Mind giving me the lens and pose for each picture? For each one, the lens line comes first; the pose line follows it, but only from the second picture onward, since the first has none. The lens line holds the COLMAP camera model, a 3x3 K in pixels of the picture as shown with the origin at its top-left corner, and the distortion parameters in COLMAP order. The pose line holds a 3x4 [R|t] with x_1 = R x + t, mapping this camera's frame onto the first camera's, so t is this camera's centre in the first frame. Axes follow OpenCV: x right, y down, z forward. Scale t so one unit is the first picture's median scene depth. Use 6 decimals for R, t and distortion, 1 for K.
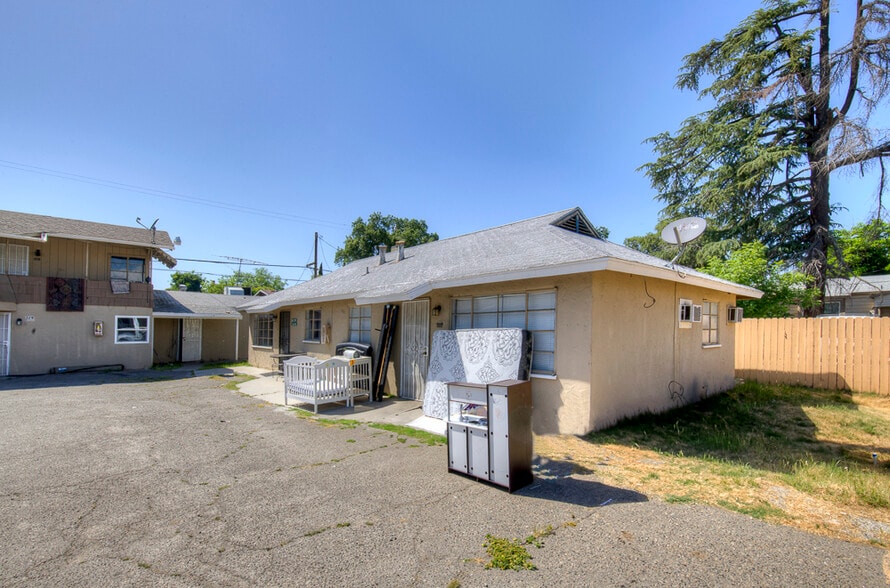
lens RADIAL K [[393.2, 0, 427.5], [0, 393.2, 324.7], [0, 0, 1]] dist [0.001621, 0.000462]
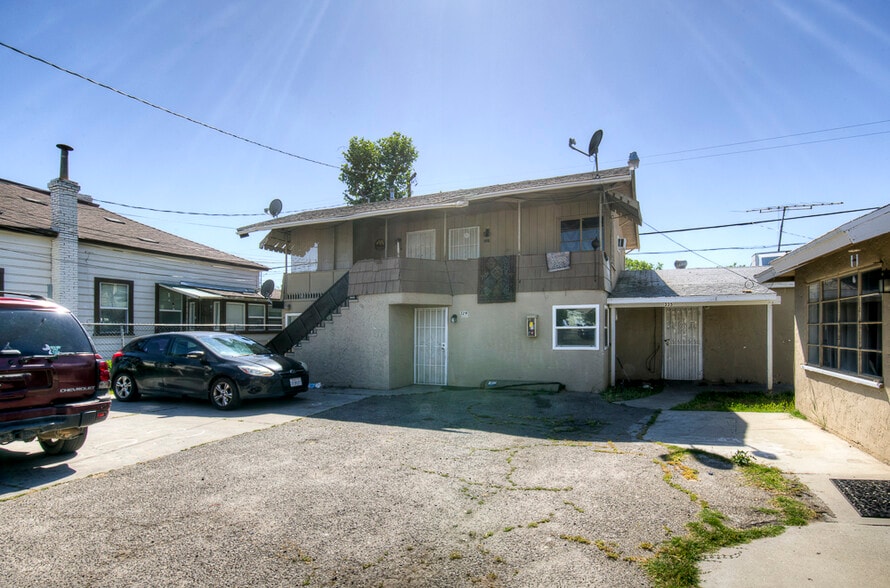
lens RADIAL K [[434.3, 0, 448.2], [0, 434.3, 319.7], [0, 0, 1]] dist [0.000775, 0.000287]
pose [[0.436541, -0.025527, -0.899322, -0.225901], [0.019122, 0.999635, -0.019093, 0.009771], [0.899481, -0.008862, 0.436869, 0.529687]]
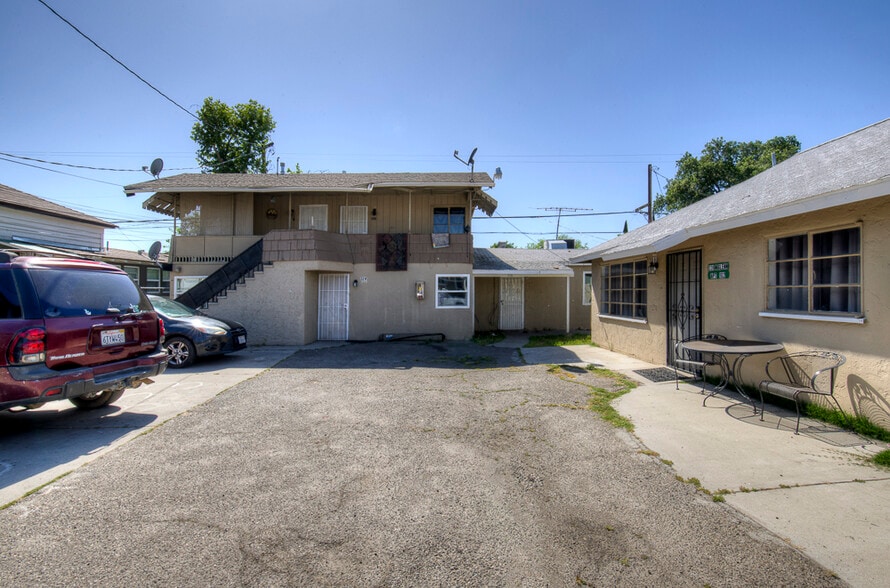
lens RADIAL K [[399.7, 0, 440.6], [0, 399.7, 283.6], [0, 0, 1]] dist [0.000374, 0.000592]
pose [[0.760739, -0.020404, -0.648737, -0.231622], [0.014288, 0.999790, -0.014690, 0.008636], [0.648900, 0.001906, 0.760871, 0.355987]]
